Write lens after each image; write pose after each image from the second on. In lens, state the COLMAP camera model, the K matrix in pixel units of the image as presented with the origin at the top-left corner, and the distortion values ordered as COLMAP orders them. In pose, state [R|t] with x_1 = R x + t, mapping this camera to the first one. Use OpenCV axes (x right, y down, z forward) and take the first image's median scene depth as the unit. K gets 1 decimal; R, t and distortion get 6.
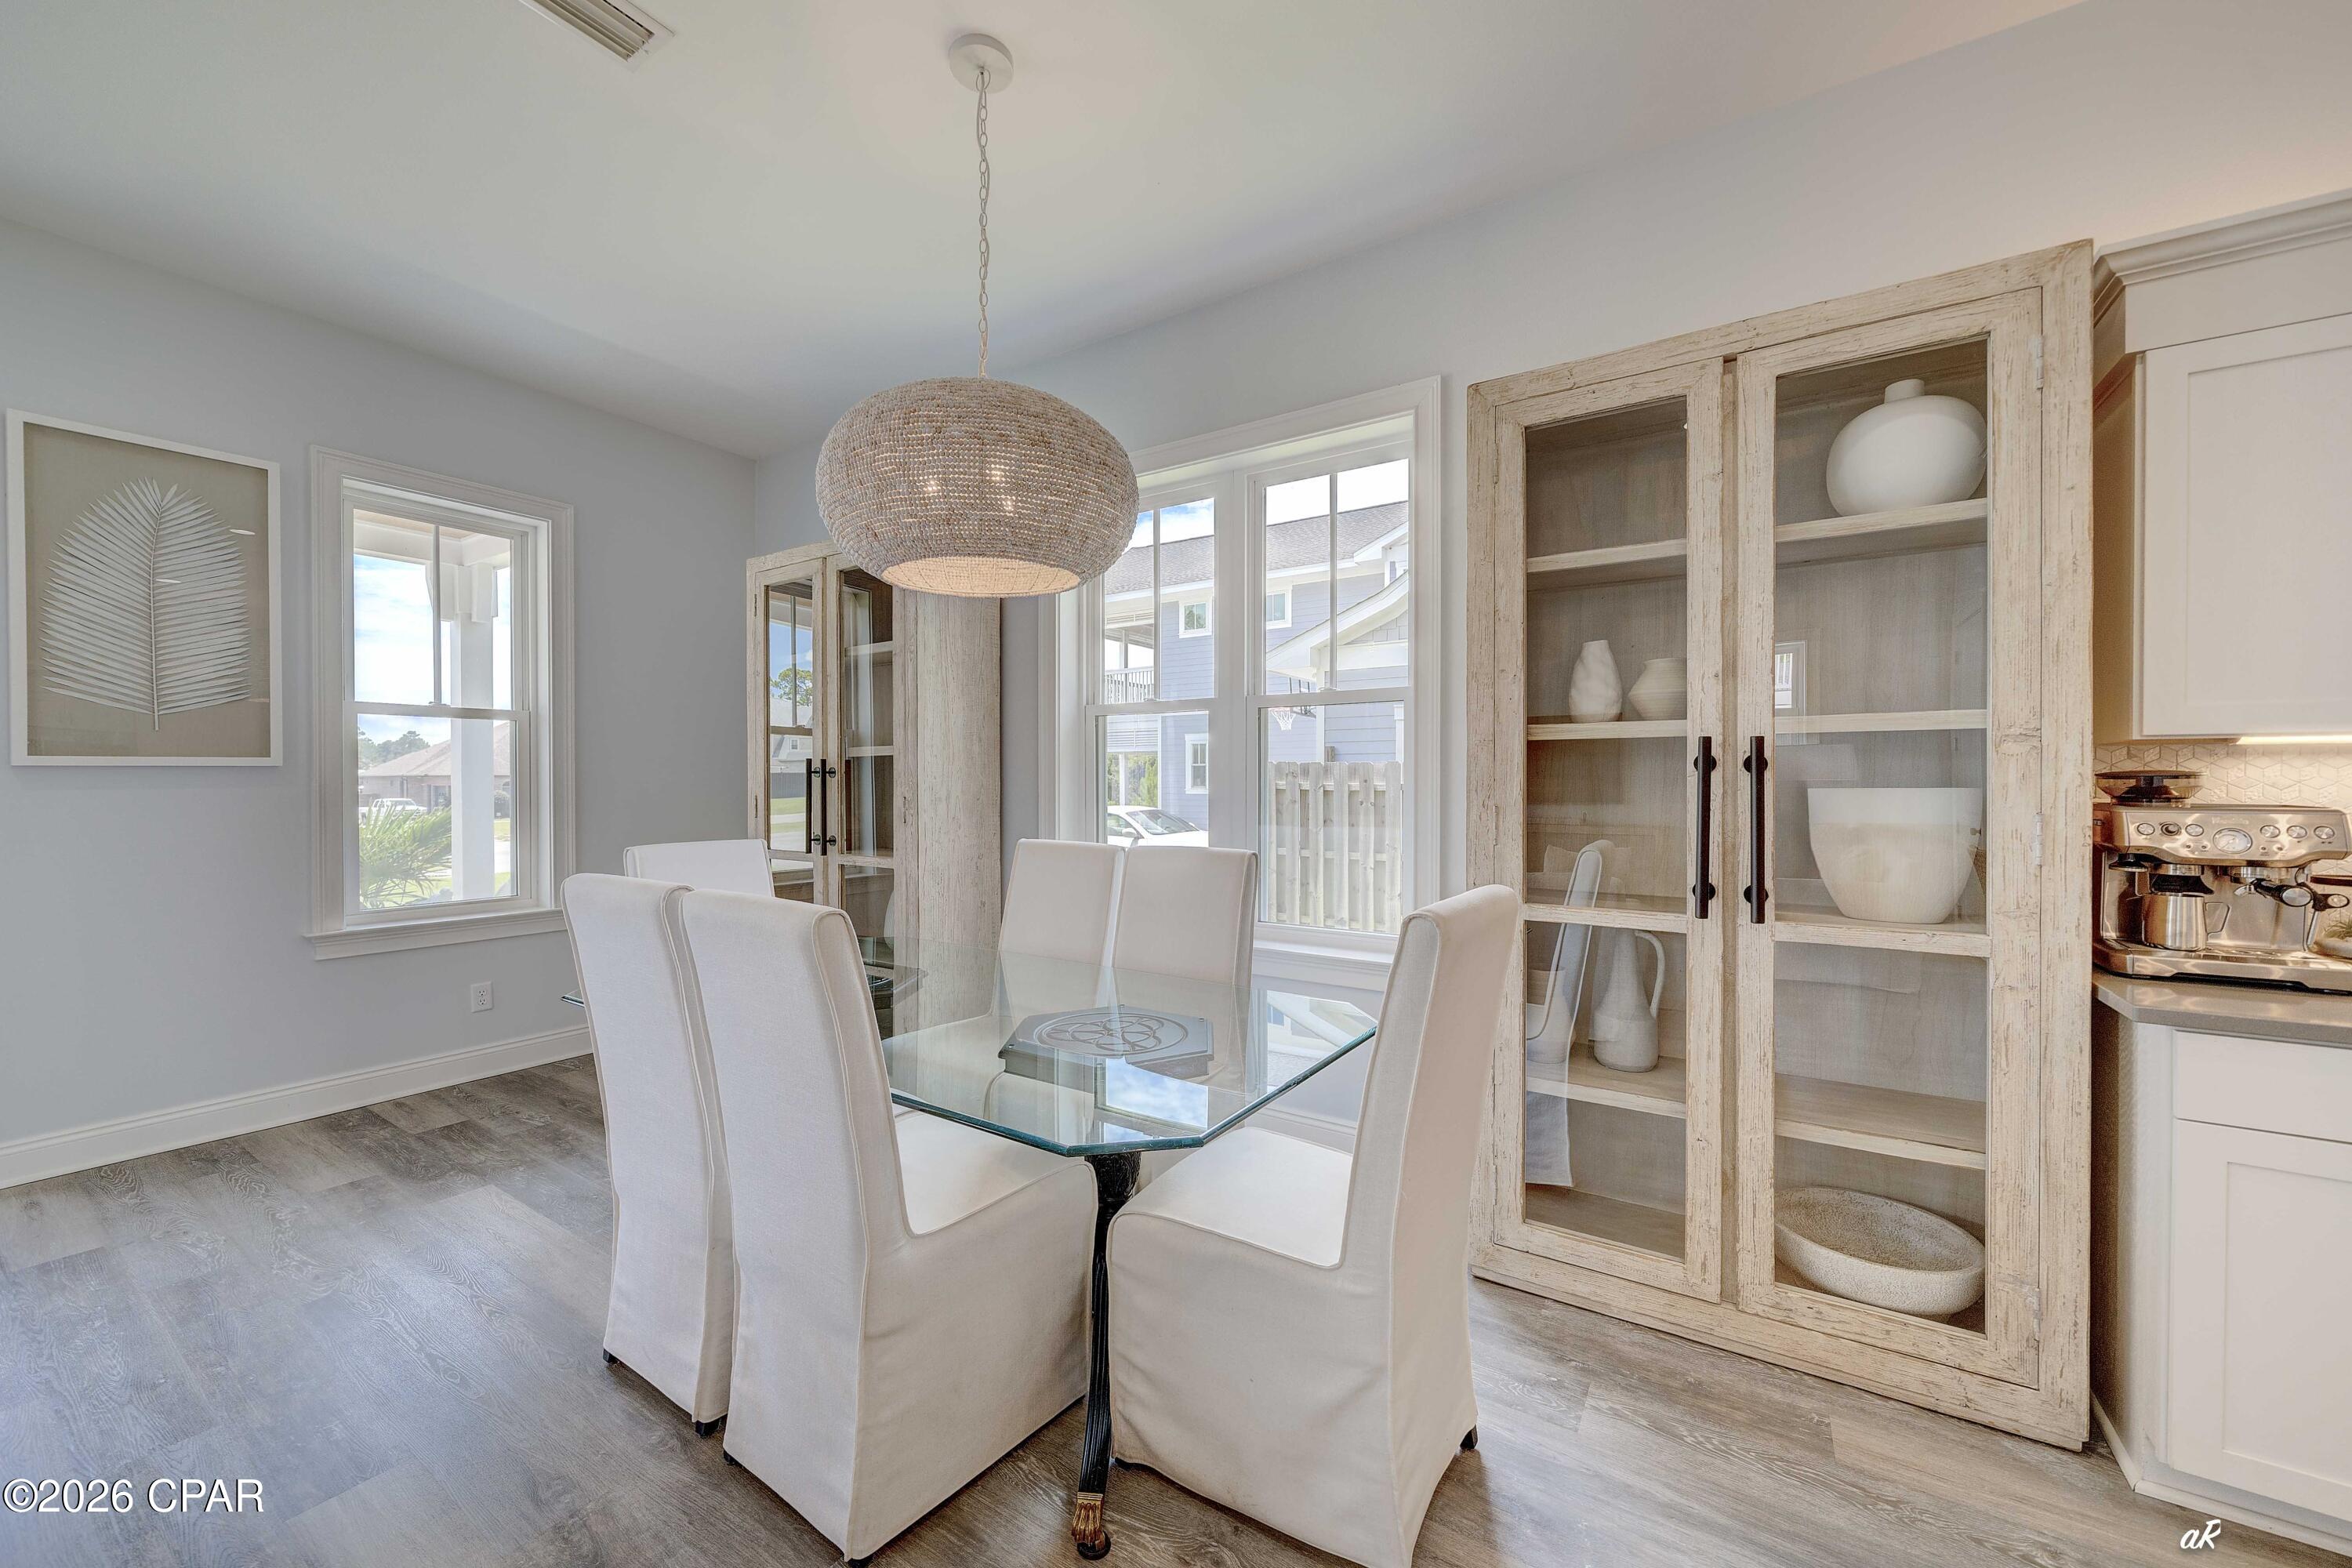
lens RADIAL K [[870.2, 0, 1131.7], [0, 870.2, 784.5], [0, 0, 1]] dist [0.002077, -0.000298]
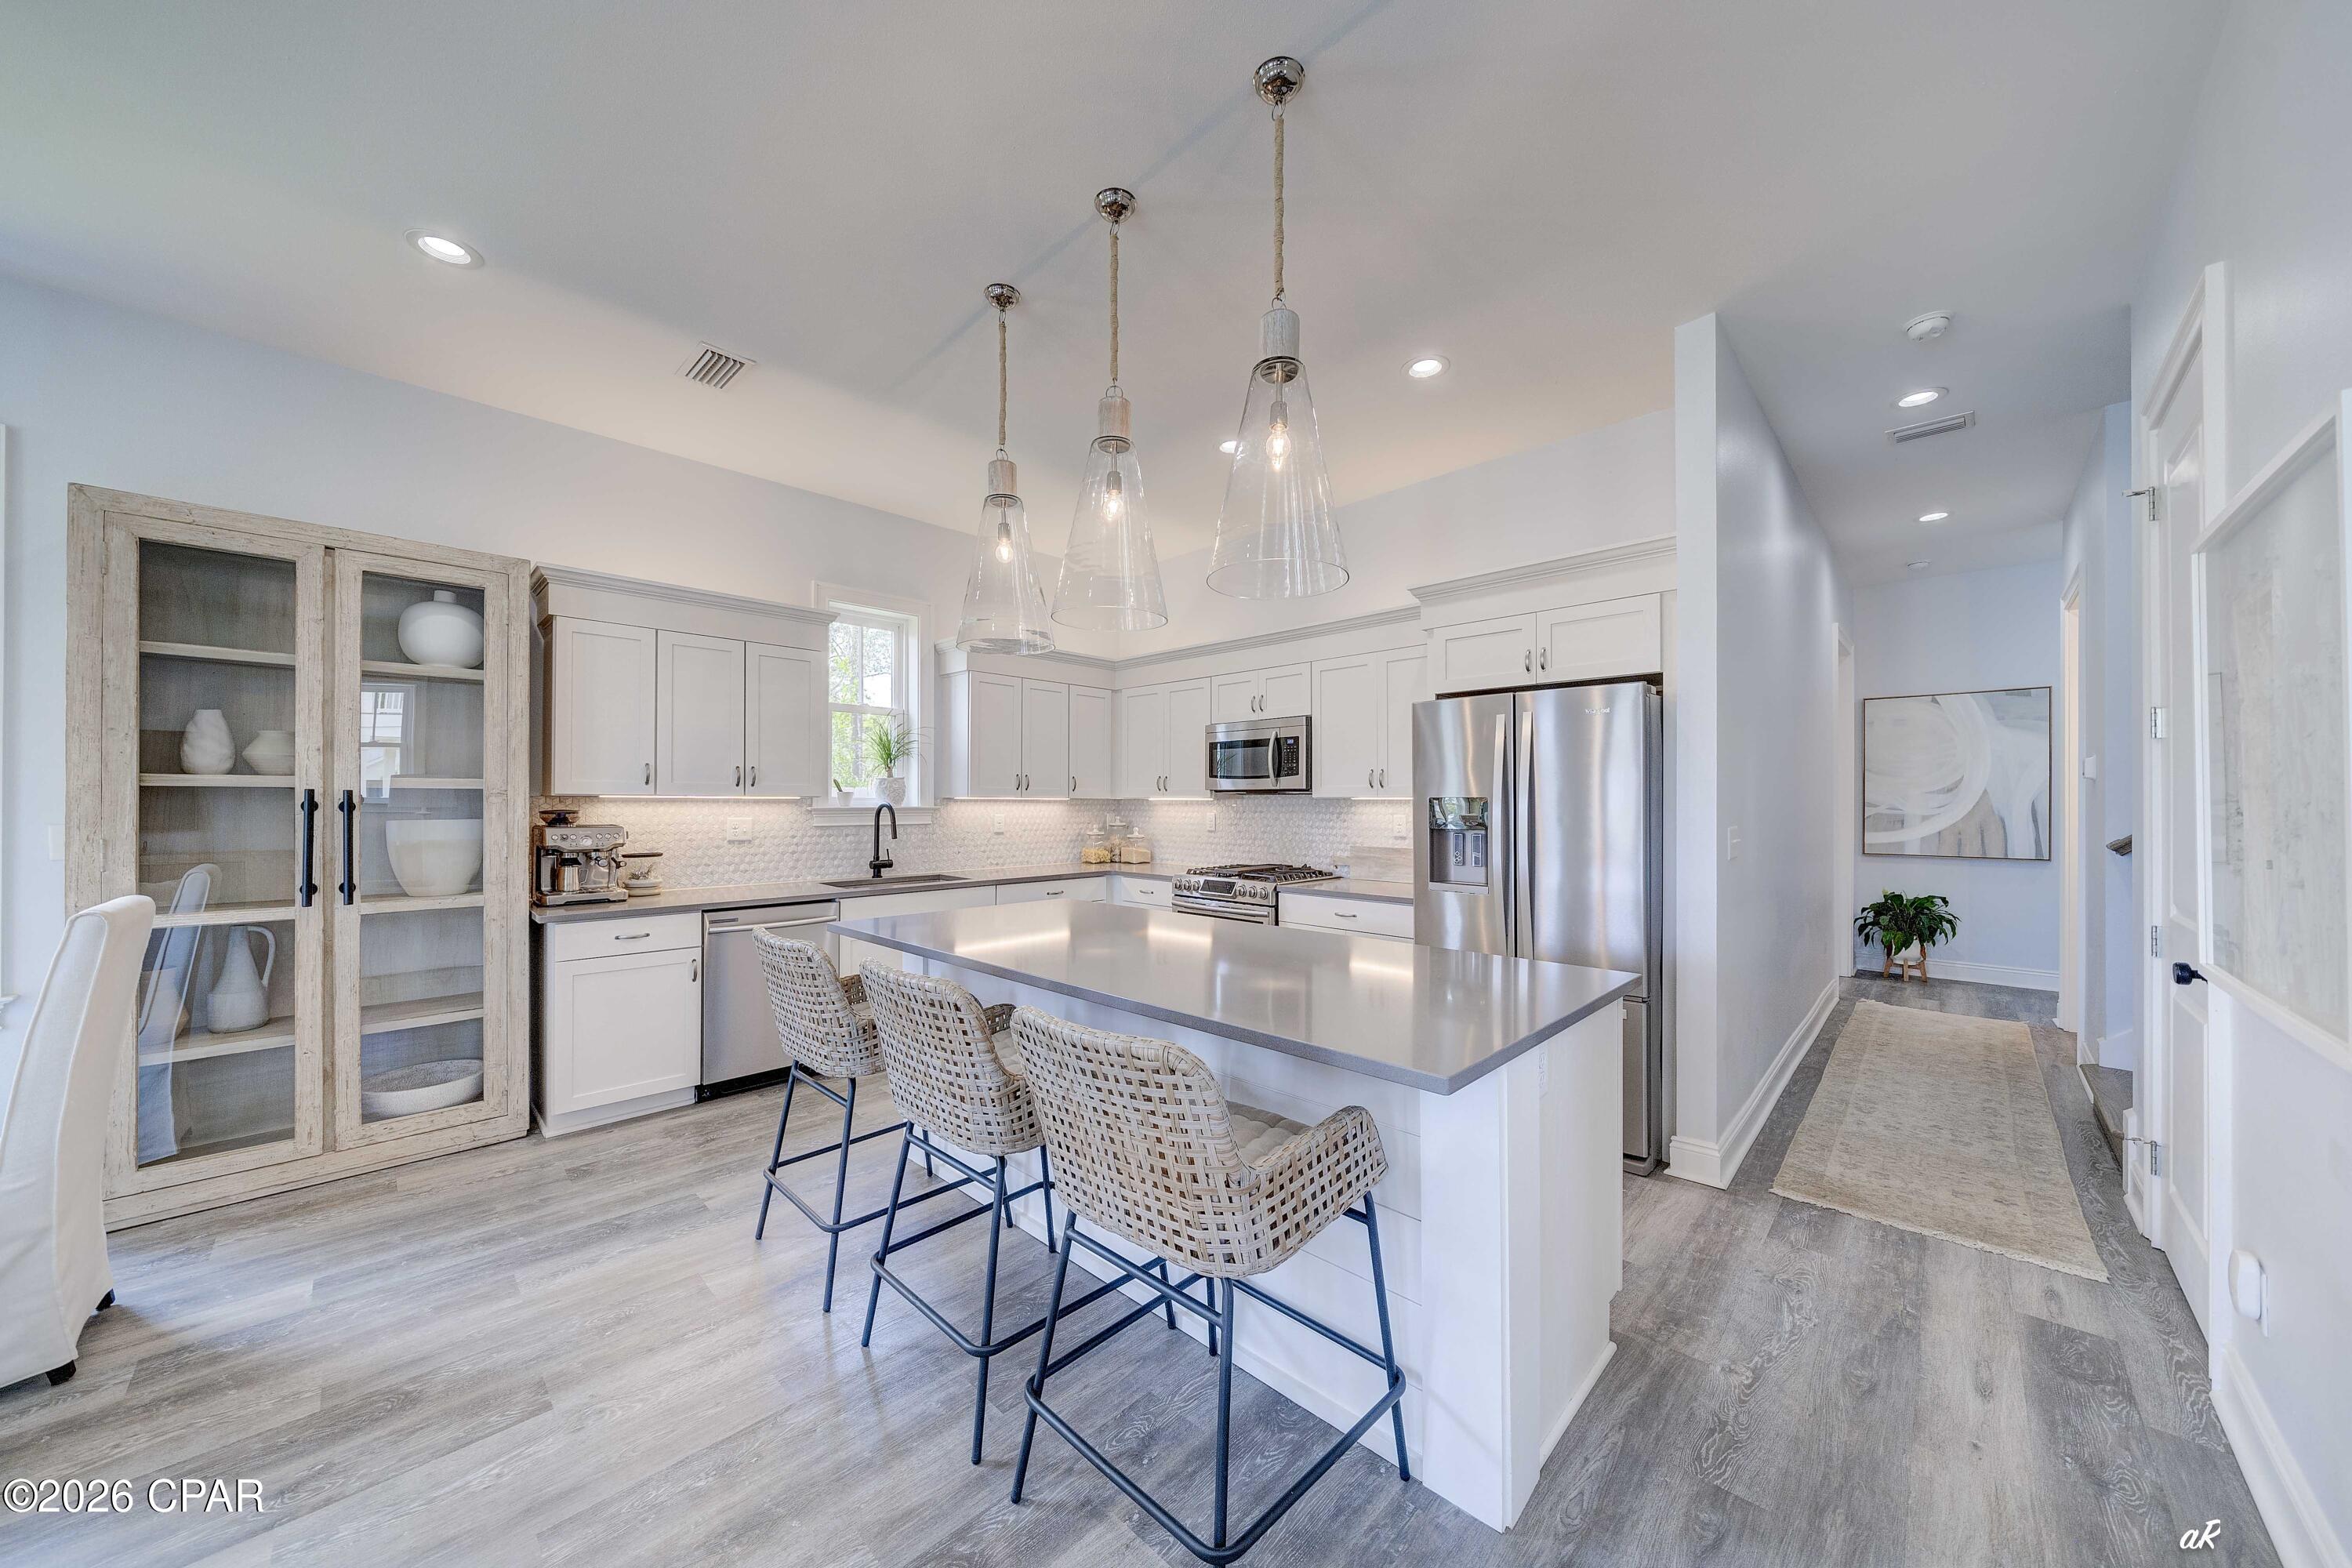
lens RADIAL K [[813.5, 0, 1179.2], [0, 813.5, 803.5], [0, 0, 1]] dist [-0.008120, -0.000230]
pose [[0.162292, 0.000412, 0.986743, -0.450281], [-0.000896, 1.000000, -0.000270, -0.026460], [-0.986742, -0.000840, 0.162292, -0.676662]]
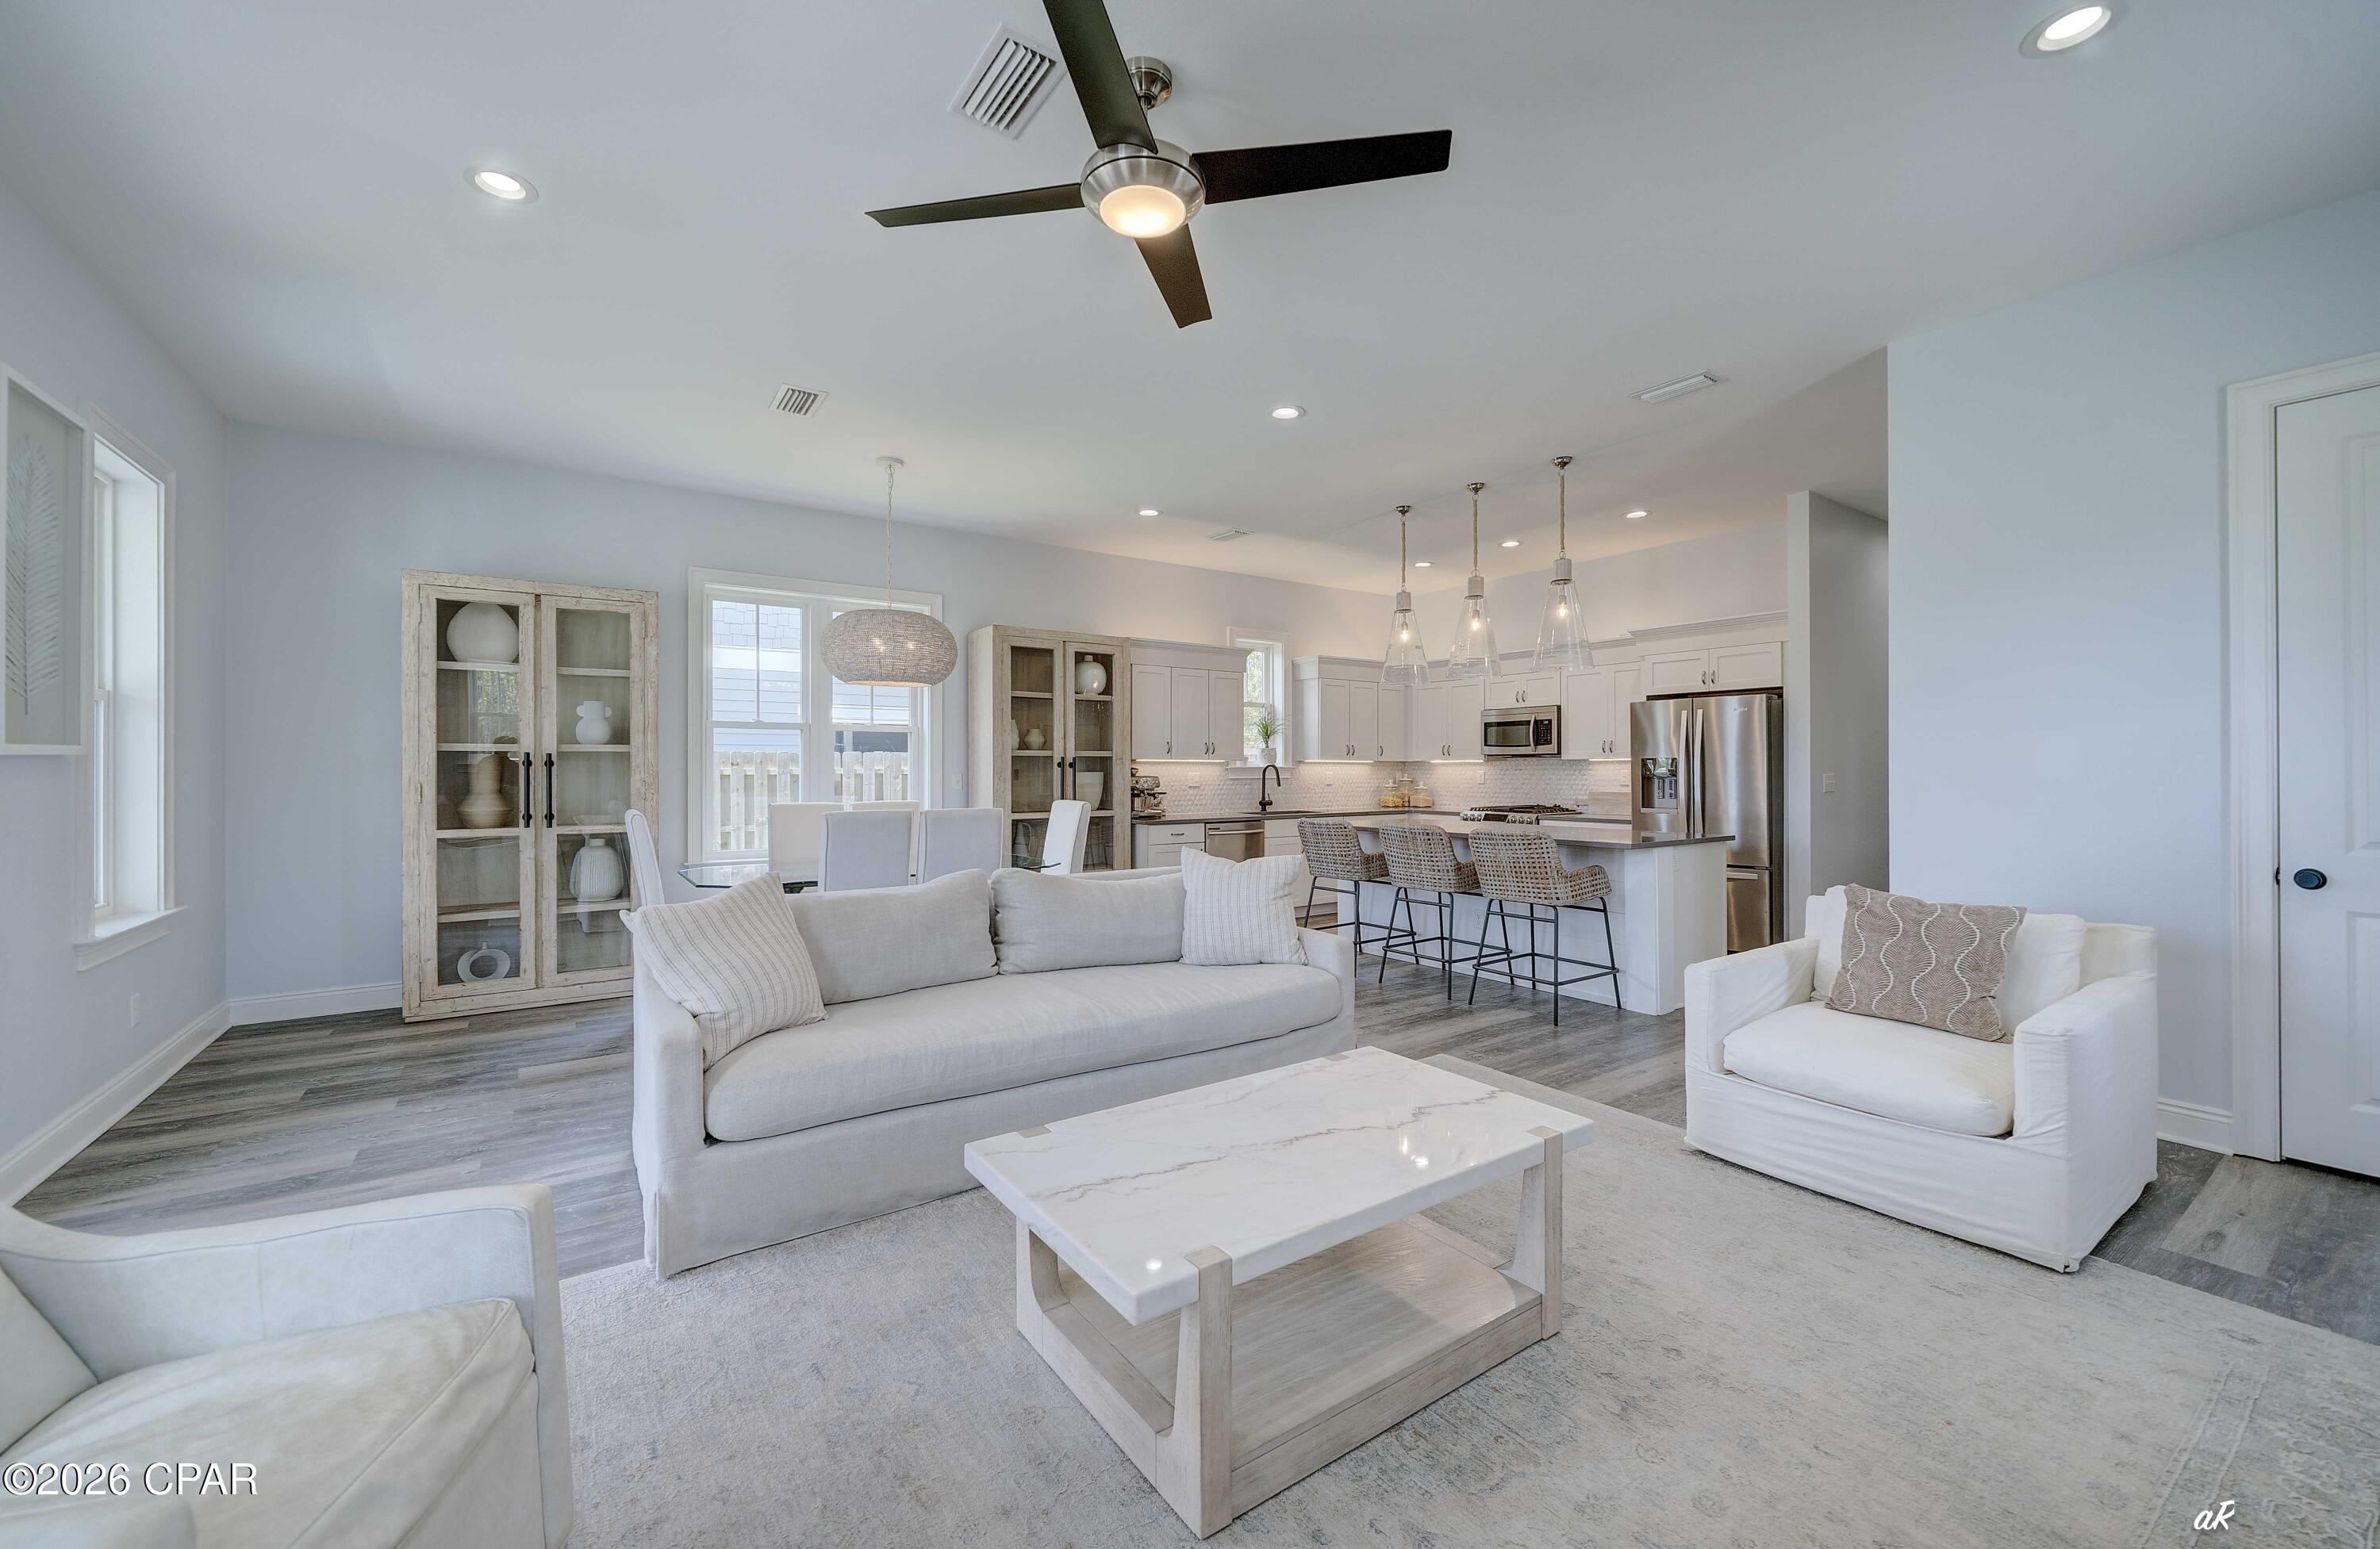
lens RADIAL K [[887.4, 0, 1176.8], [0, 887.4, 763.4], [0, 0, 1]] dist [0.010952, -0.000470]
pose [[0.368808, 0.006932, 0.929480, -2.049998], [0.000779, 0.999970, -0.007767, -0.001755], [-0.929505, 0.003589, 0.368791, -0.563926]]
